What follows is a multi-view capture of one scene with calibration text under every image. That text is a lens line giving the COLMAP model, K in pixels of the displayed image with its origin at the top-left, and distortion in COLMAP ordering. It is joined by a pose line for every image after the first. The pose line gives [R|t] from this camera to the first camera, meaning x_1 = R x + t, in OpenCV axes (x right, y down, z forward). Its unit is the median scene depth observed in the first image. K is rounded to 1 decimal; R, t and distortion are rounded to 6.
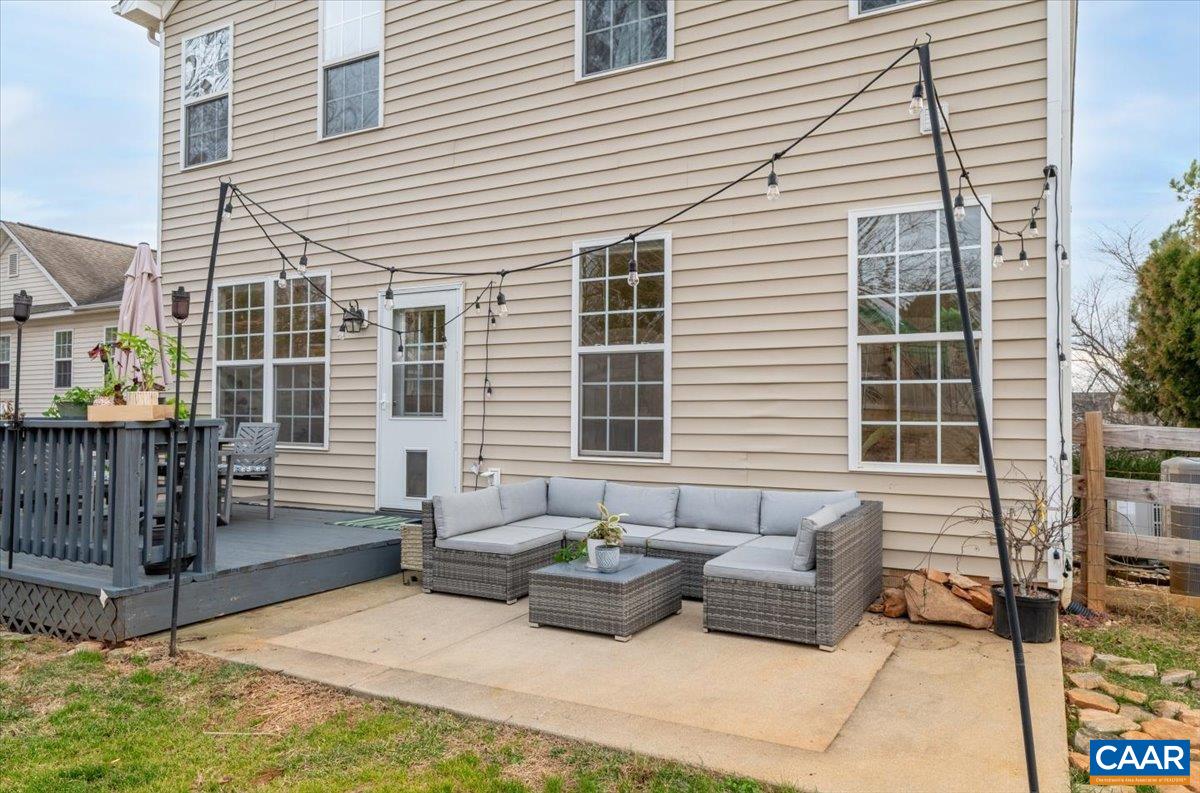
lens RADIAL K [[813.3, 0, 600.3], [0, 813.3, 394.0], [0, 0, 1]] dist [0.000099, -0.000037]
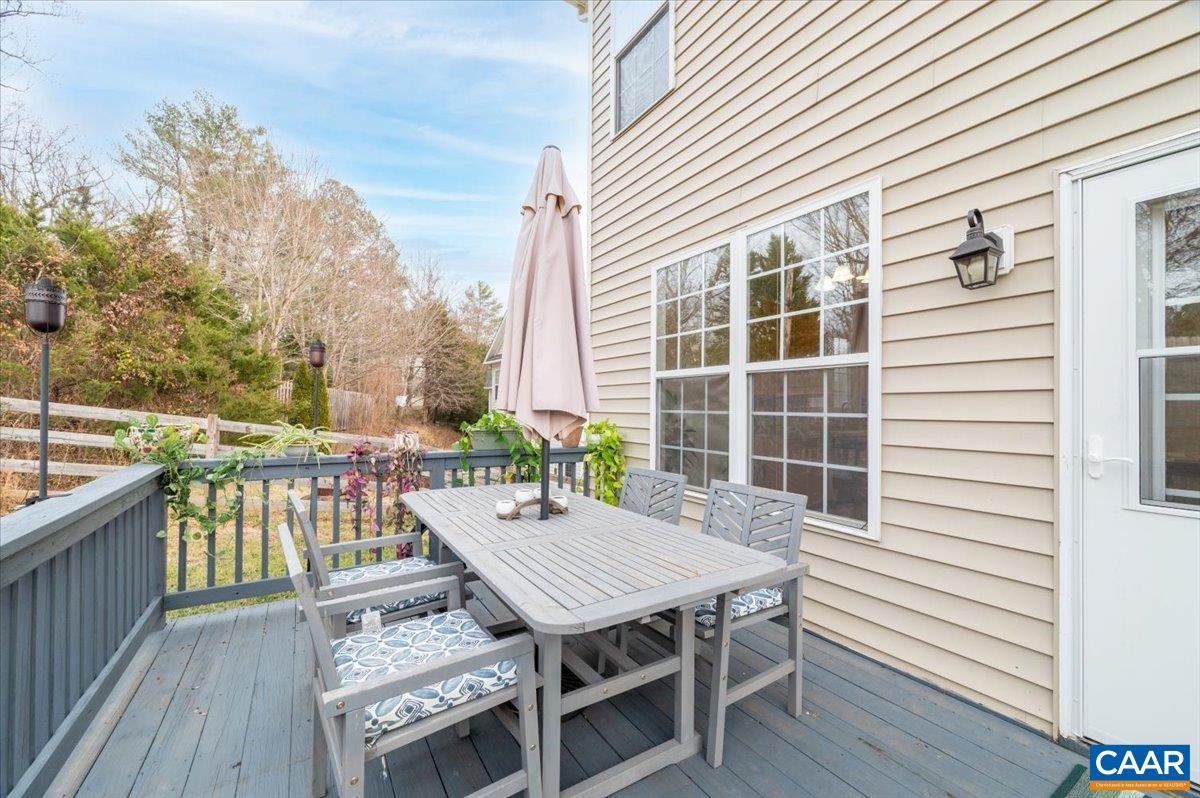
lens RADIAL K [[476.7, 0, 599.9], [0, 476.7, 402.5], [0, 0, 1]] dist [0.000065, 0.000001]
pose [[0.876995, -0.002821, -0.480492, -0.325405], [0.006666, 0.999958, 0.006297, -0.016588], [0.480454, -0.008726, 0.876977, 0.628694]]
